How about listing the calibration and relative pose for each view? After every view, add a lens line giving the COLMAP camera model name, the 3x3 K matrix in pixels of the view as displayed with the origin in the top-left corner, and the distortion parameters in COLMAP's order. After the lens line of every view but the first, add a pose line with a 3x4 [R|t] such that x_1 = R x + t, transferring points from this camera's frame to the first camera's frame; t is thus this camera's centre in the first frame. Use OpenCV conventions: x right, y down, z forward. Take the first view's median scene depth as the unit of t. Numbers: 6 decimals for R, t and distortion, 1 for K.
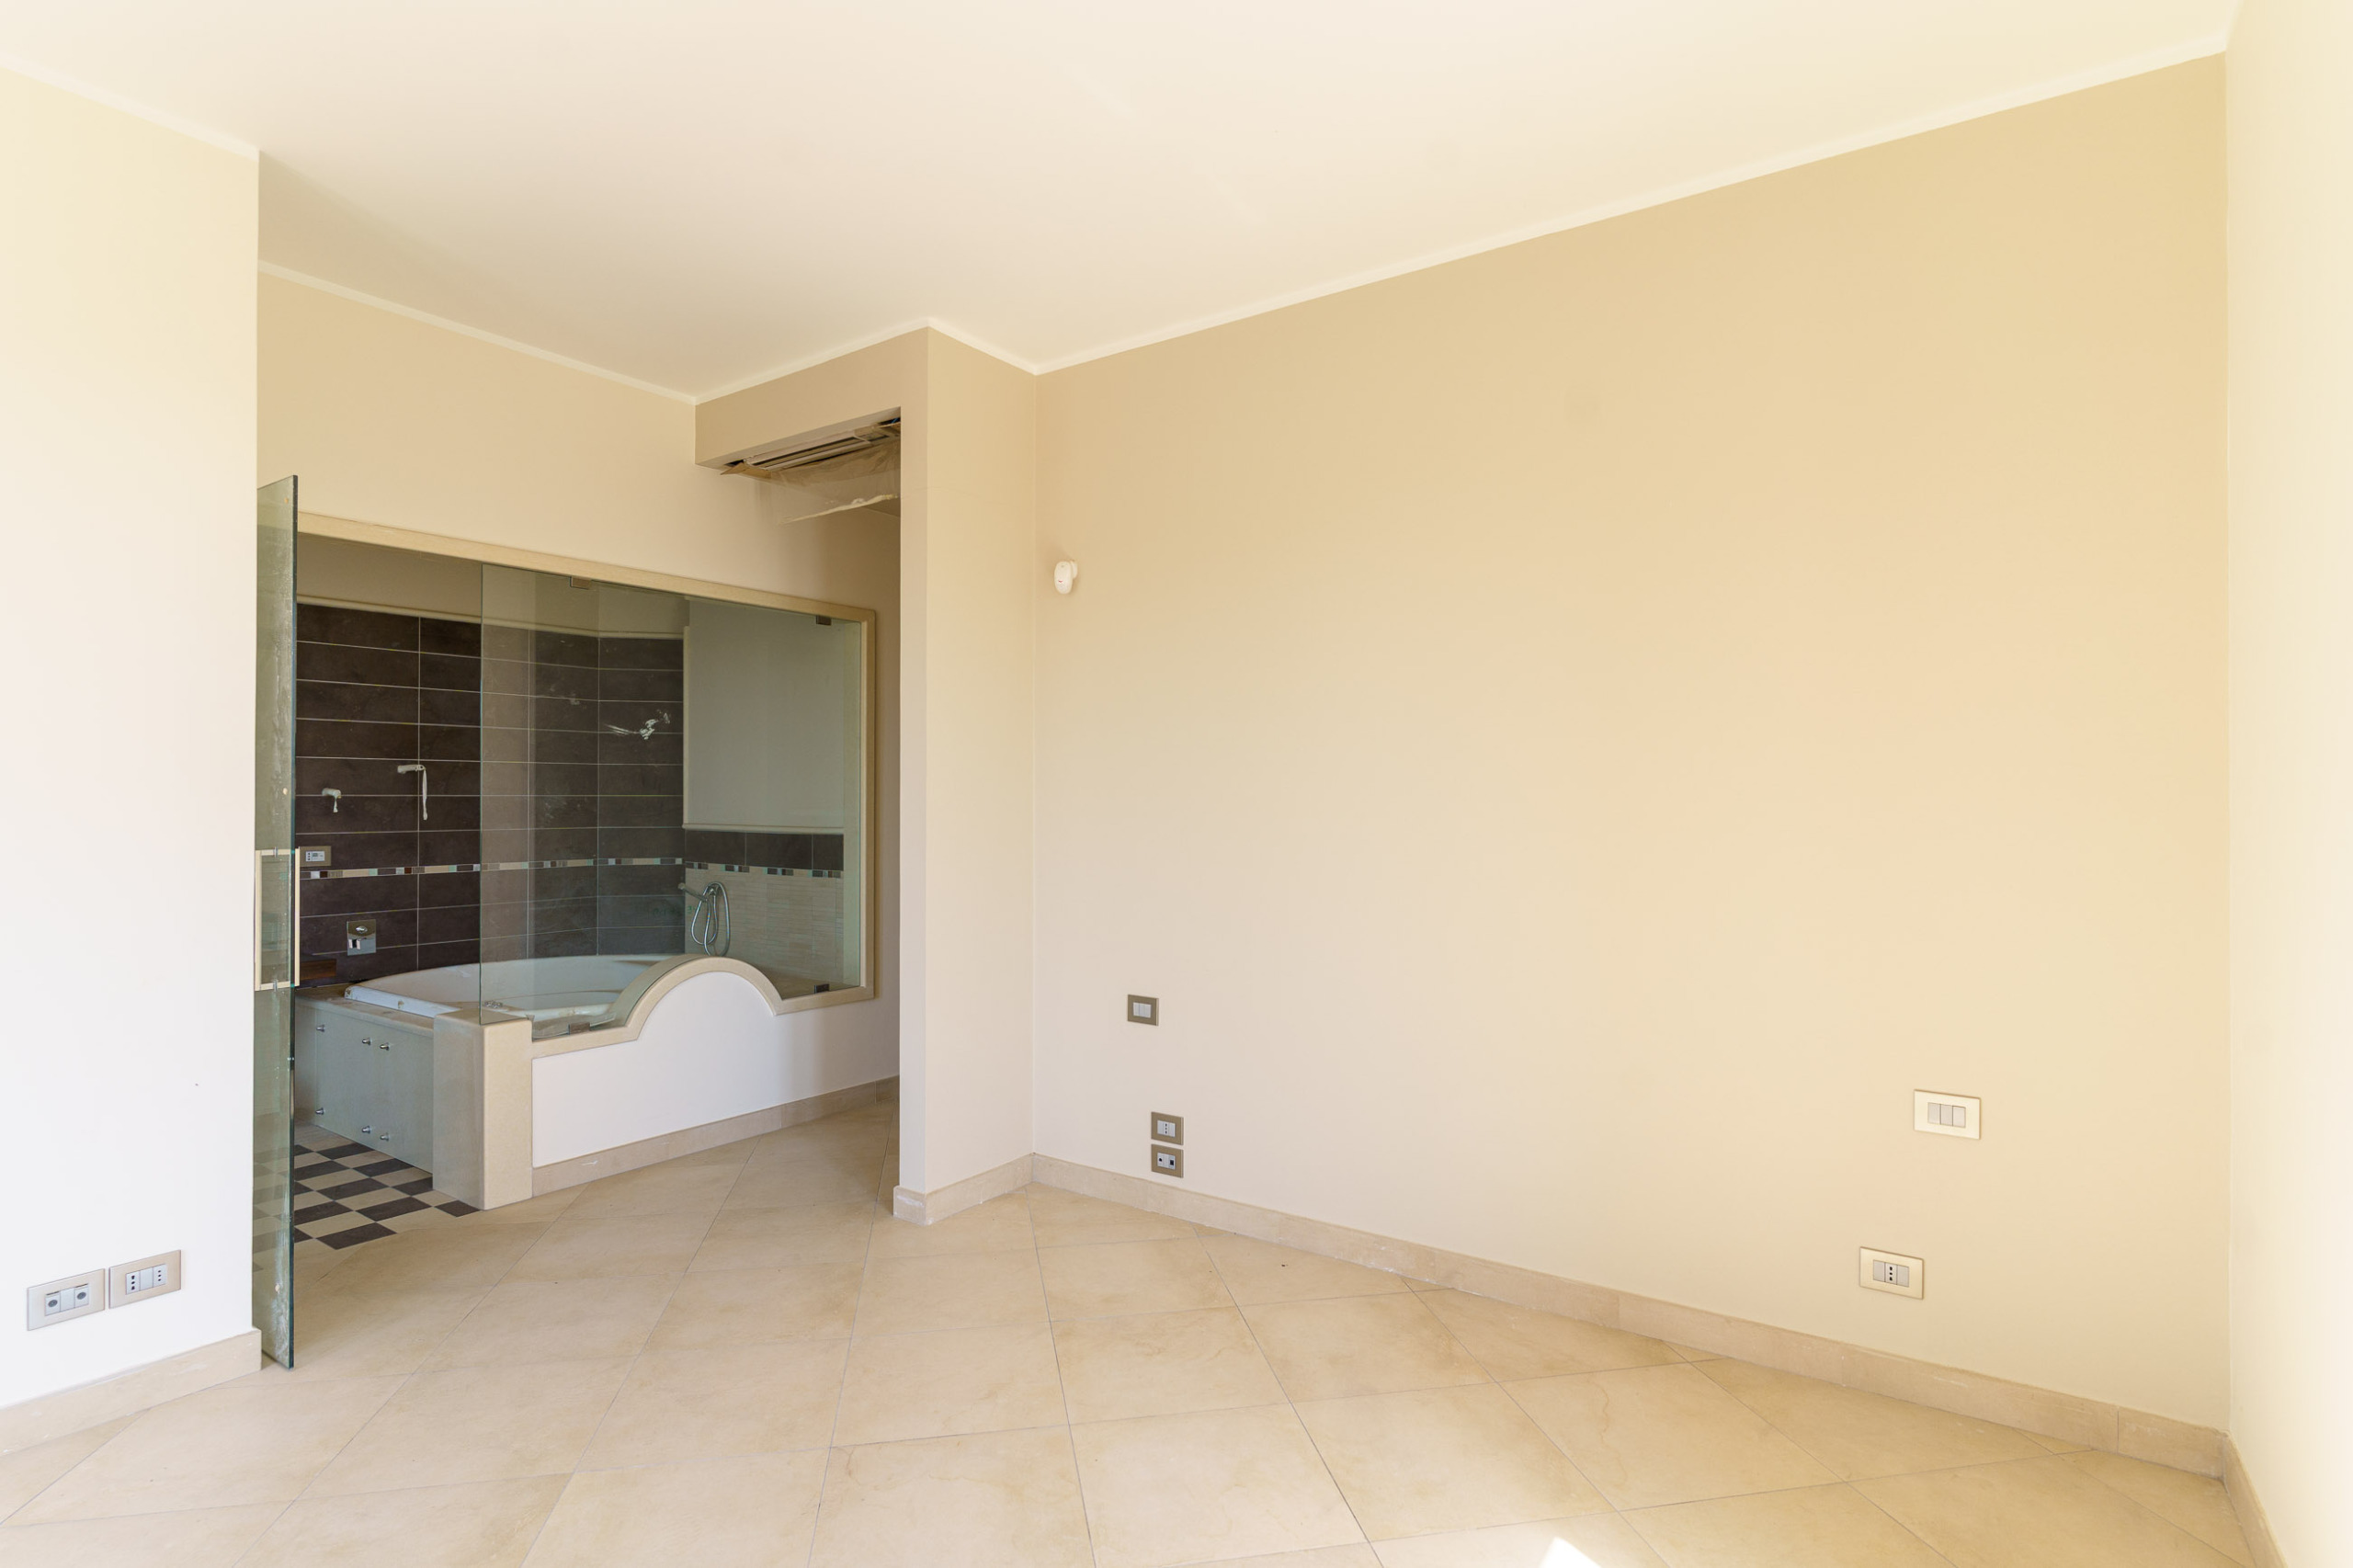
lens RADIAL K [[1173.1, 0, 1175.0], [0, 1173.1, 782.3], [0, 0, 1]] dist [-0.000147, 0.000009]
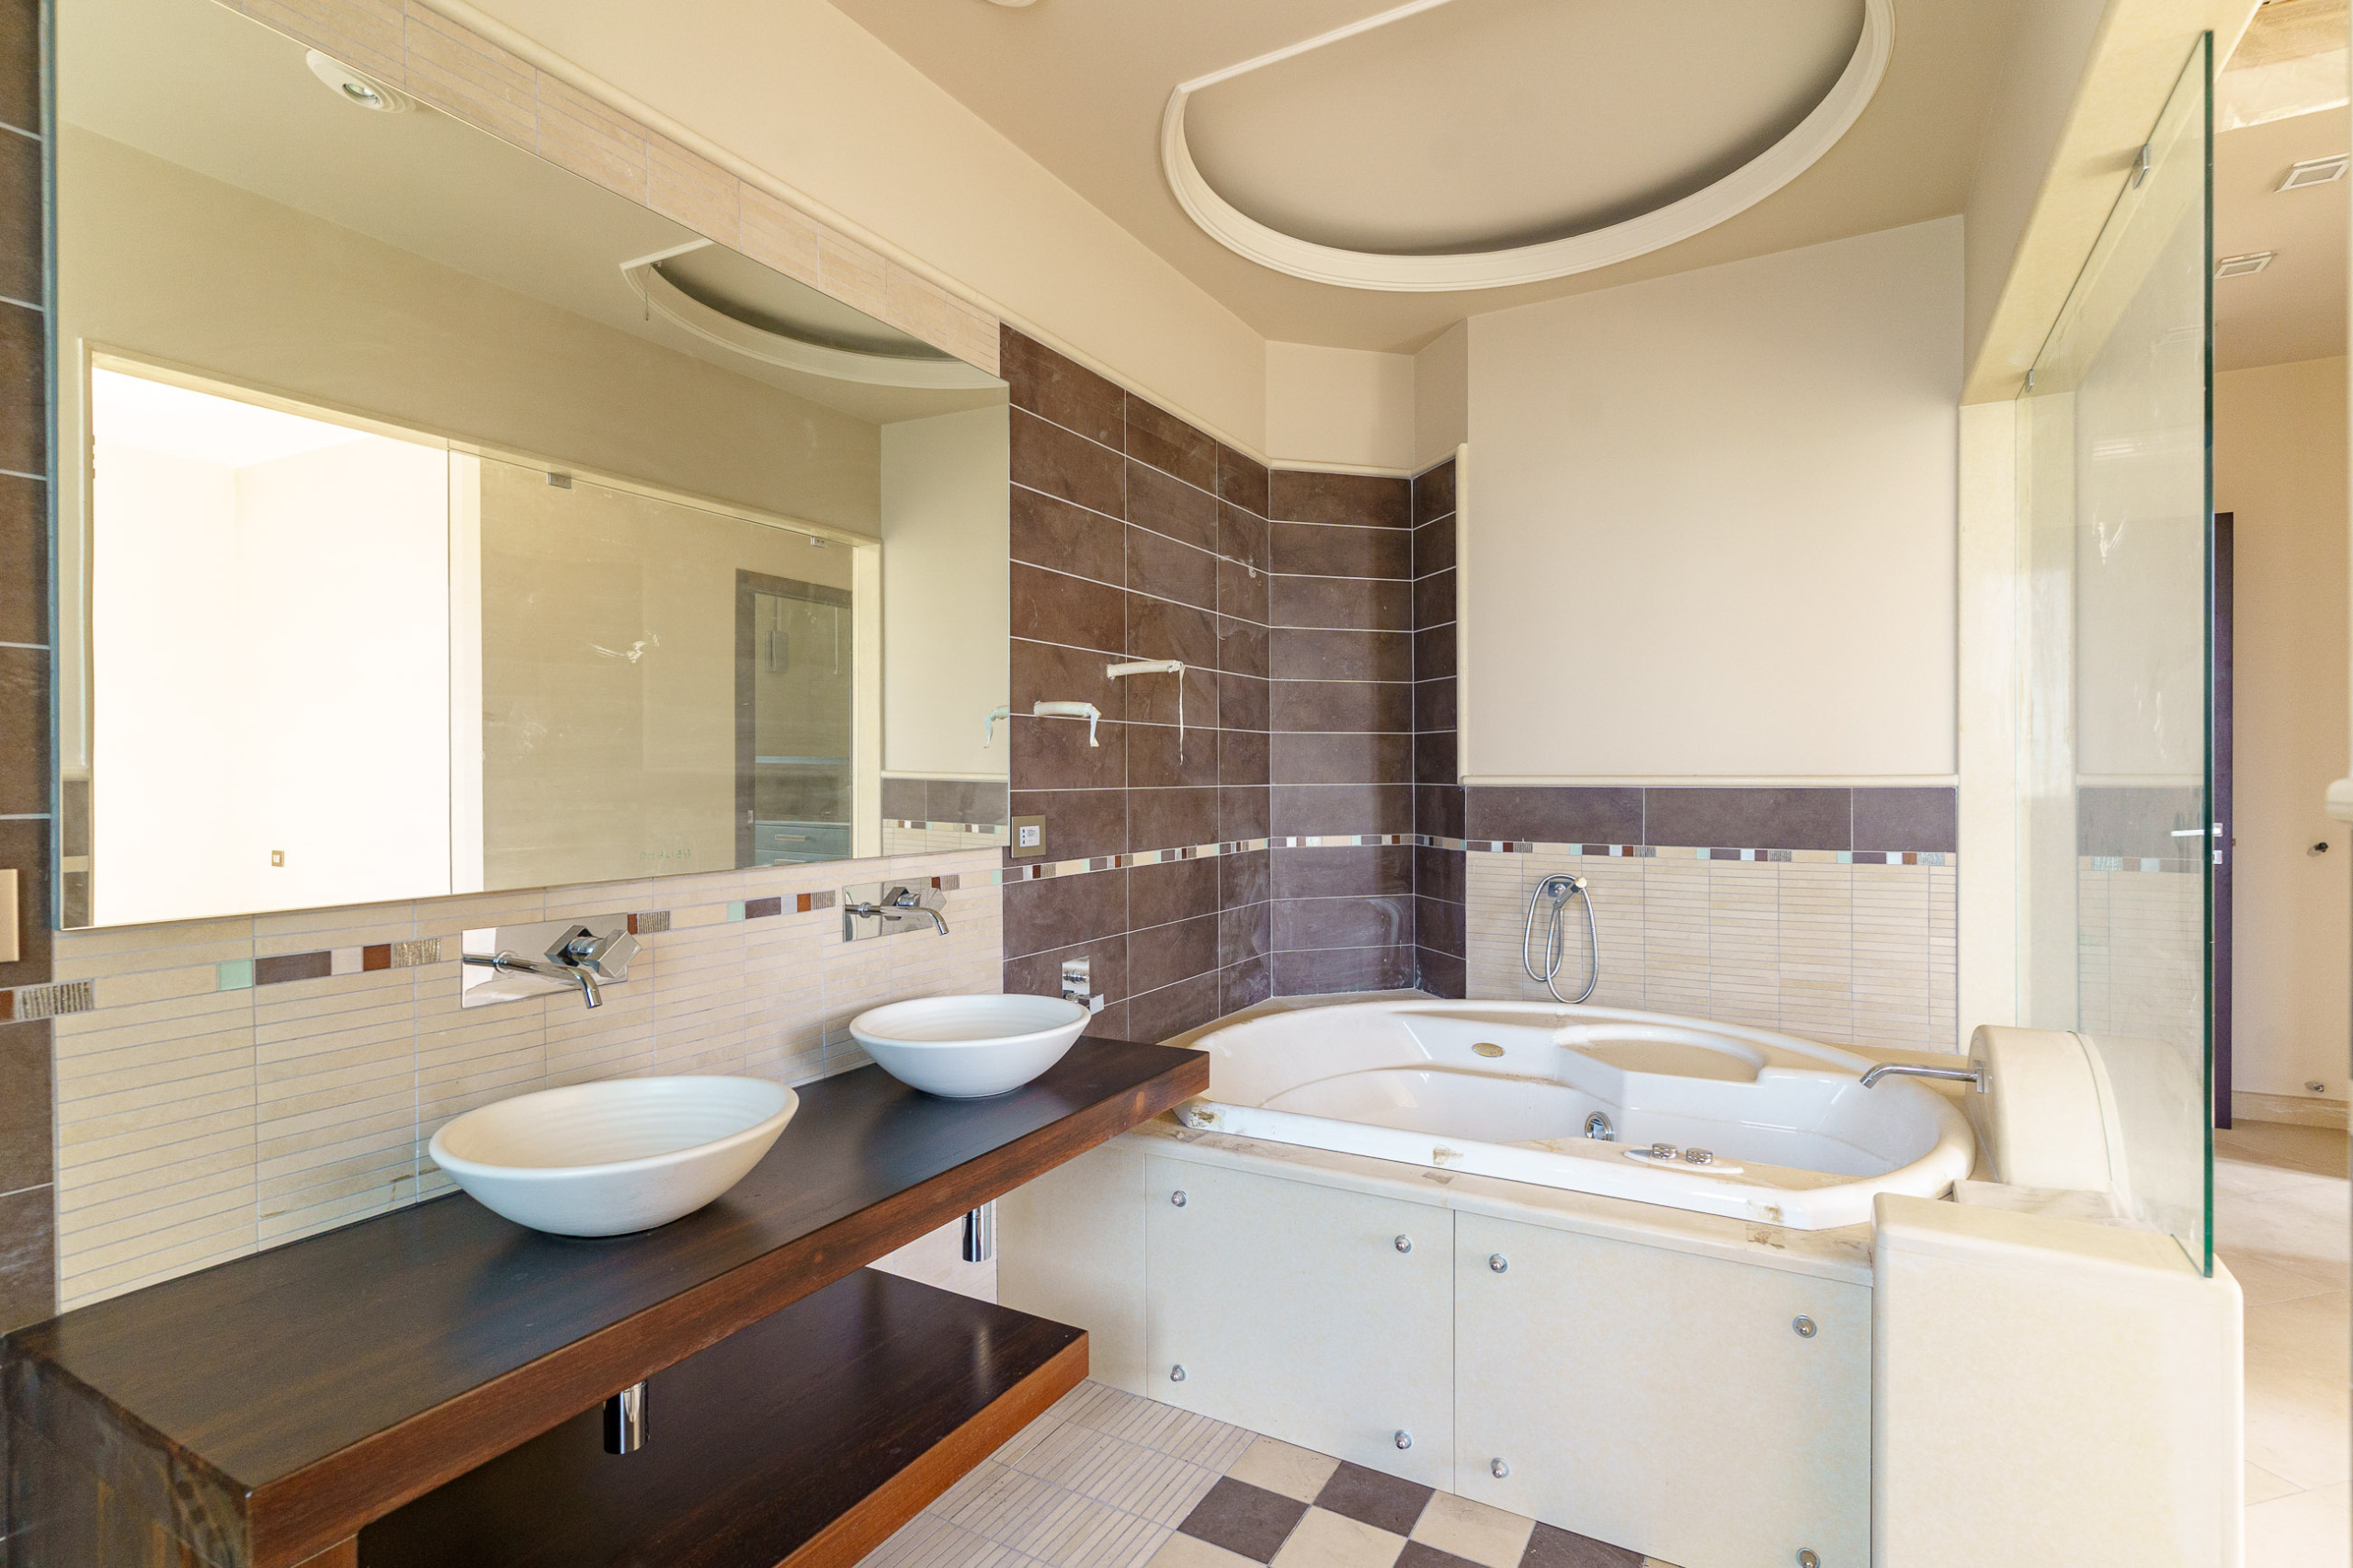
lens RADIAL K [[1157.8, 0, 1175.5], [0, 1157.8, 786.6], [0, 0, 1]] dist [-0.000335, -0.001267]
pose [[0.995600, -0.006087, 0.093502, -0.679822], [0.003978, 0.999734, 0.022725, 0.029031], [-0.093615, -0.022253, 0.995360, 0.473251]]
